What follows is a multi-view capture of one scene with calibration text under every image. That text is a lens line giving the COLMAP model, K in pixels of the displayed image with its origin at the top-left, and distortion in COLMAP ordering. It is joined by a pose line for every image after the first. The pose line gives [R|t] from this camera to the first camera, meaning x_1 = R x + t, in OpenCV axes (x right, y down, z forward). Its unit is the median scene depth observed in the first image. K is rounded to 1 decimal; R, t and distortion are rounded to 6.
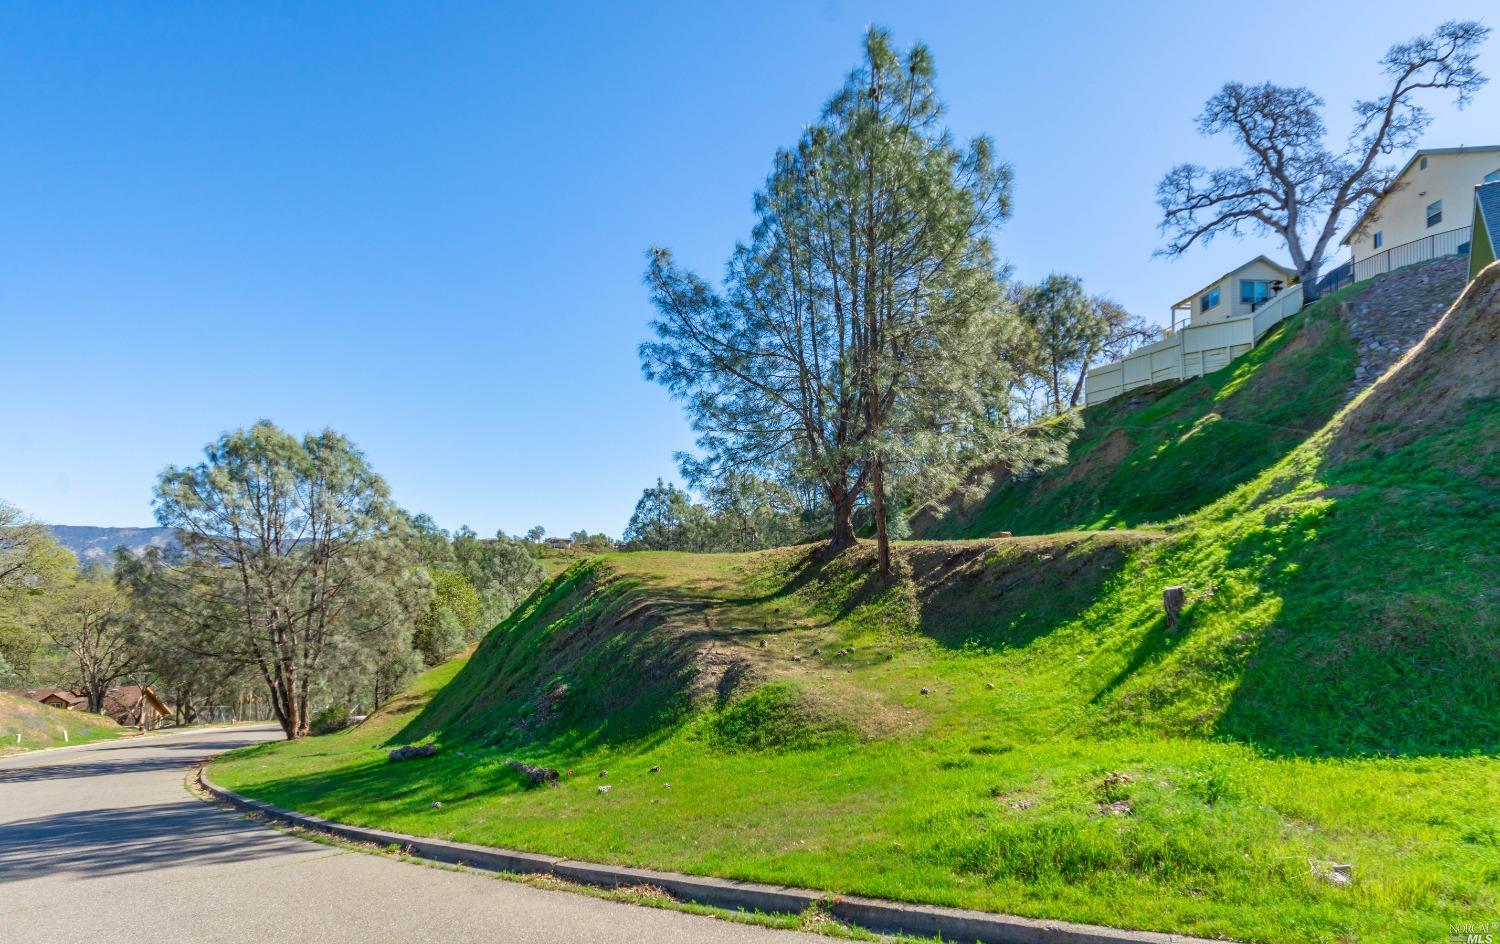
lens RADIAL K [[895.8, 0, 696.1], [0, 895.8, 573.4], [0, 0, 1]] dist [0.001748, -0.001395]
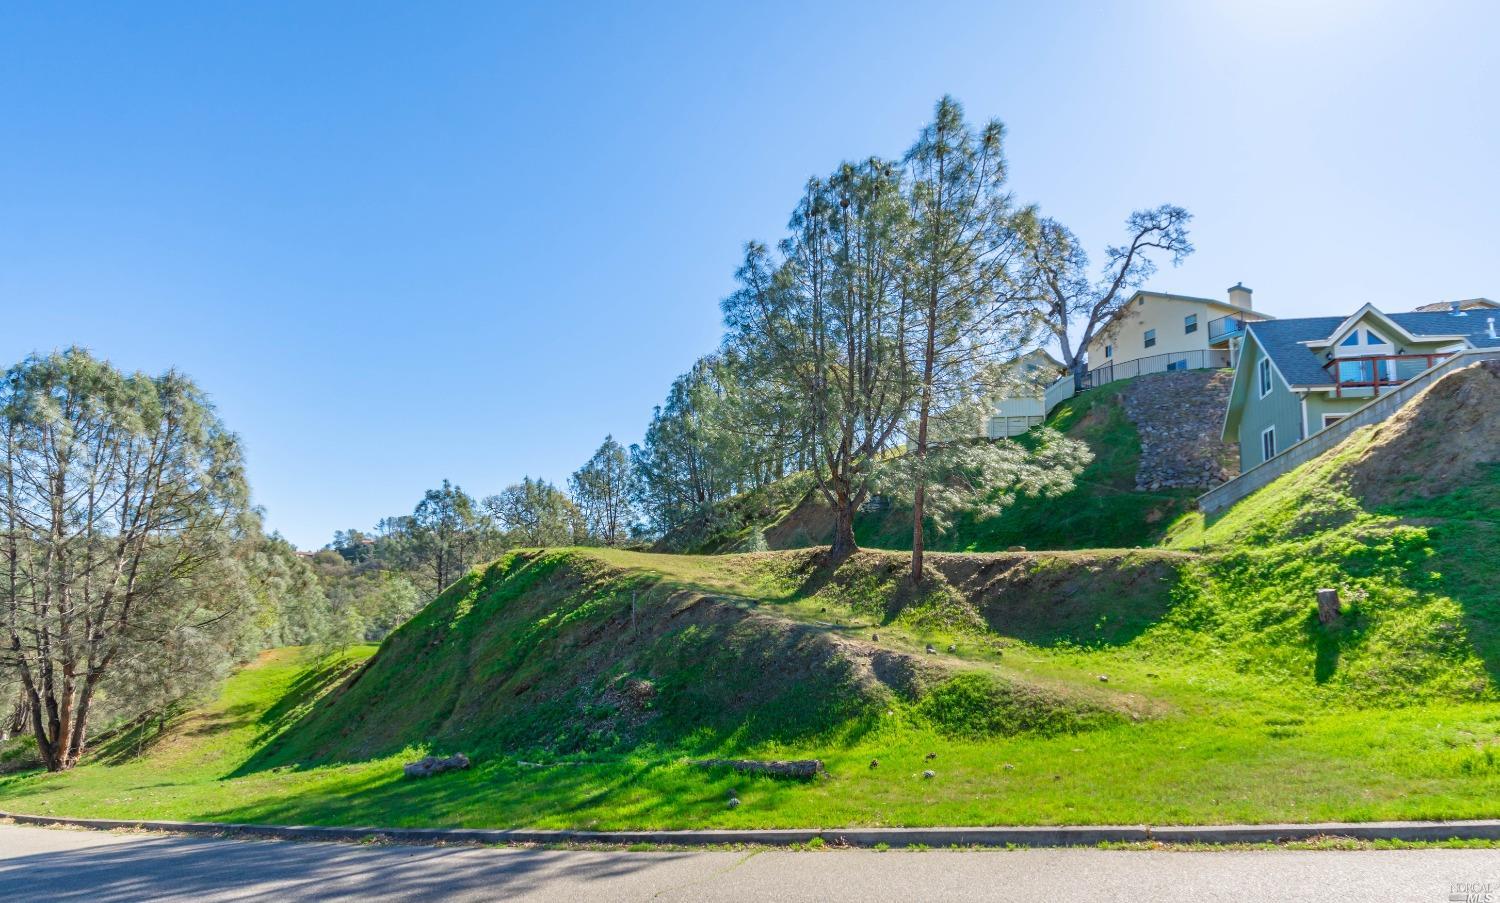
lens RADIAL K [[905.8, 0, 699.4], [0, 905.8, 479.9], [0, 0, 1]] dist [0.002002, 0.002461]
pose [[0.913393, 0.103049, 0.393820, -0.416846], [-0.046996, 0.987654, -0.149436, 0.051720], [-0.404357, 0.117985, 0.906959, 0.116508]]
